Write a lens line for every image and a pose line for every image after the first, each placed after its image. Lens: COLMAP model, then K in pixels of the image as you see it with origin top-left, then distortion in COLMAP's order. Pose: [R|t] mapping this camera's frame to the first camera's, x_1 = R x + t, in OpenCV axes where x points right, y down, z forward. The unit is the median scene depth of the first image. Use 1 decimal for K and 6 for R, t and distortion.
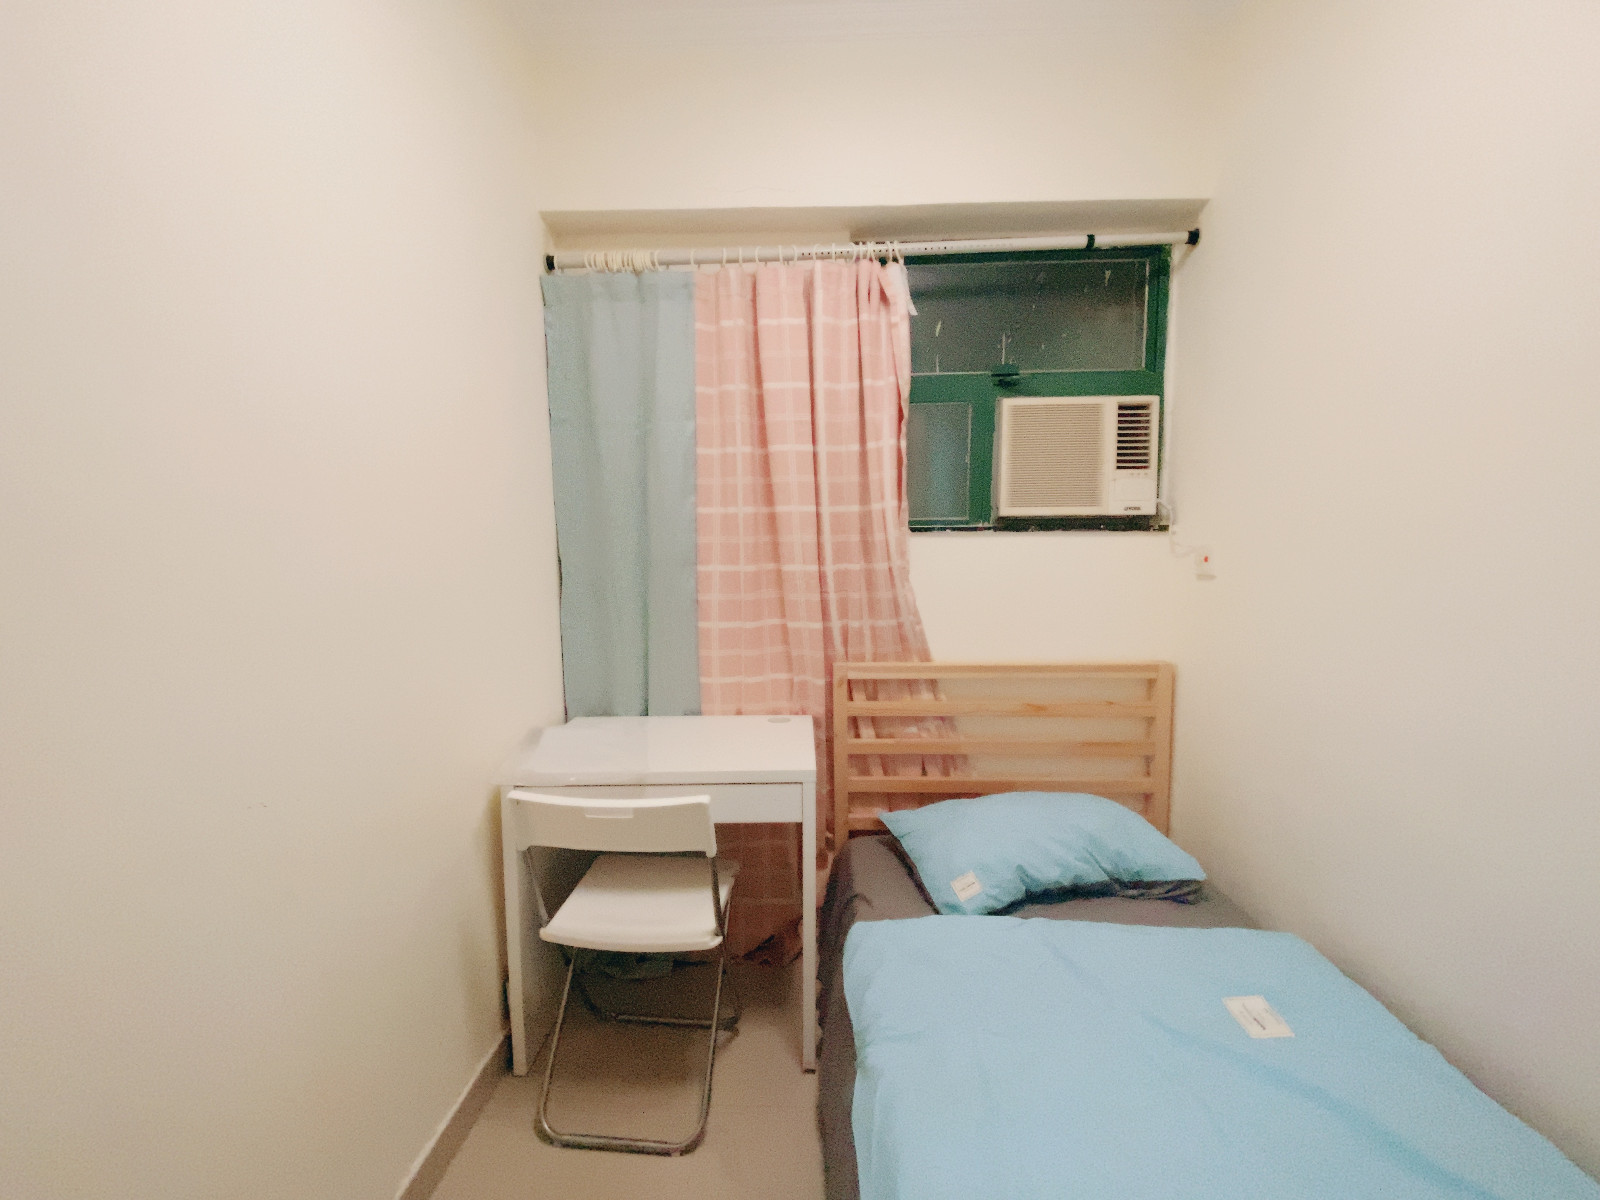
lens RADIAL K [[621.5, 0, 805.4], [0, 621.5, 601.8], [0, 0, 1]] dist [-0.008463, -0.007860]
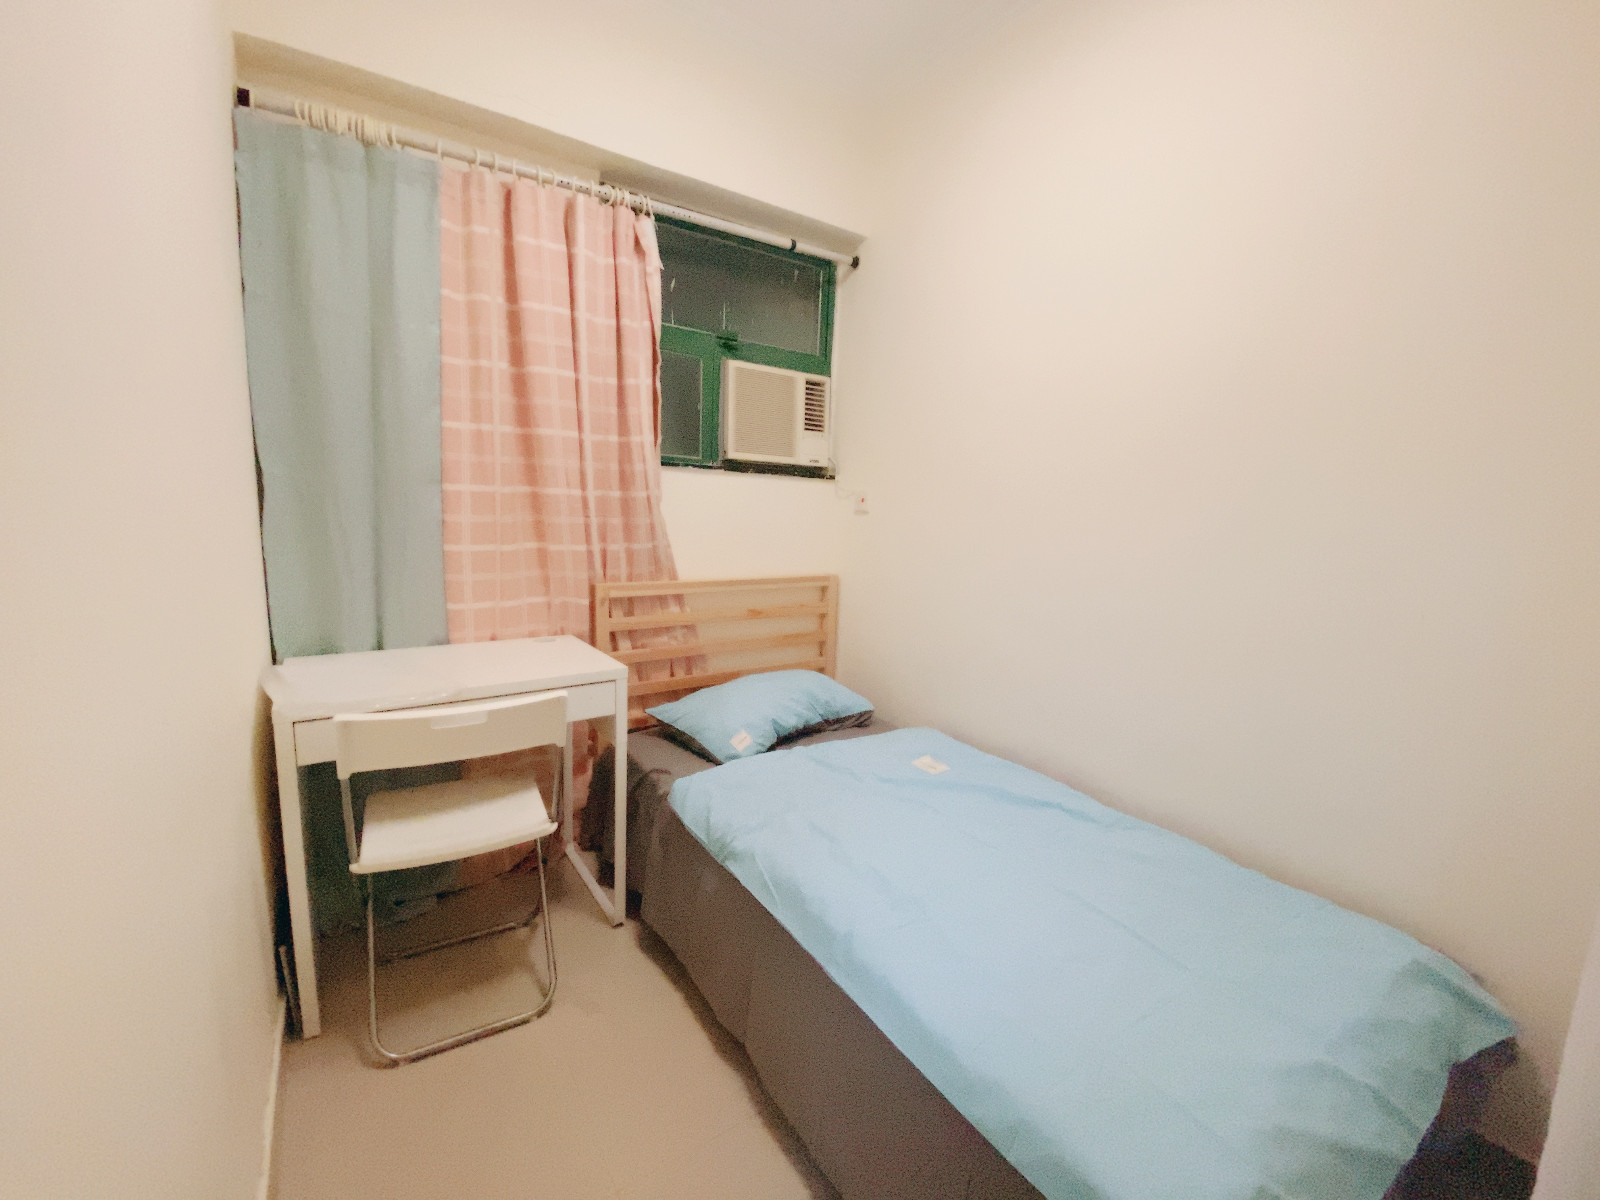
lens RADIAL K [[621.5, 0, 807.5], [0, 621.5, 600.9], [0, 0, 1]] dist [-0.008463, -0.007860]
pose [[0.807453, -0.050360, 0.587779, -0.297428], [0.005358, 0.996935, 0.078056, 0.048632], [-0.589908, -0.059877, 0.805247, -0.092713]]
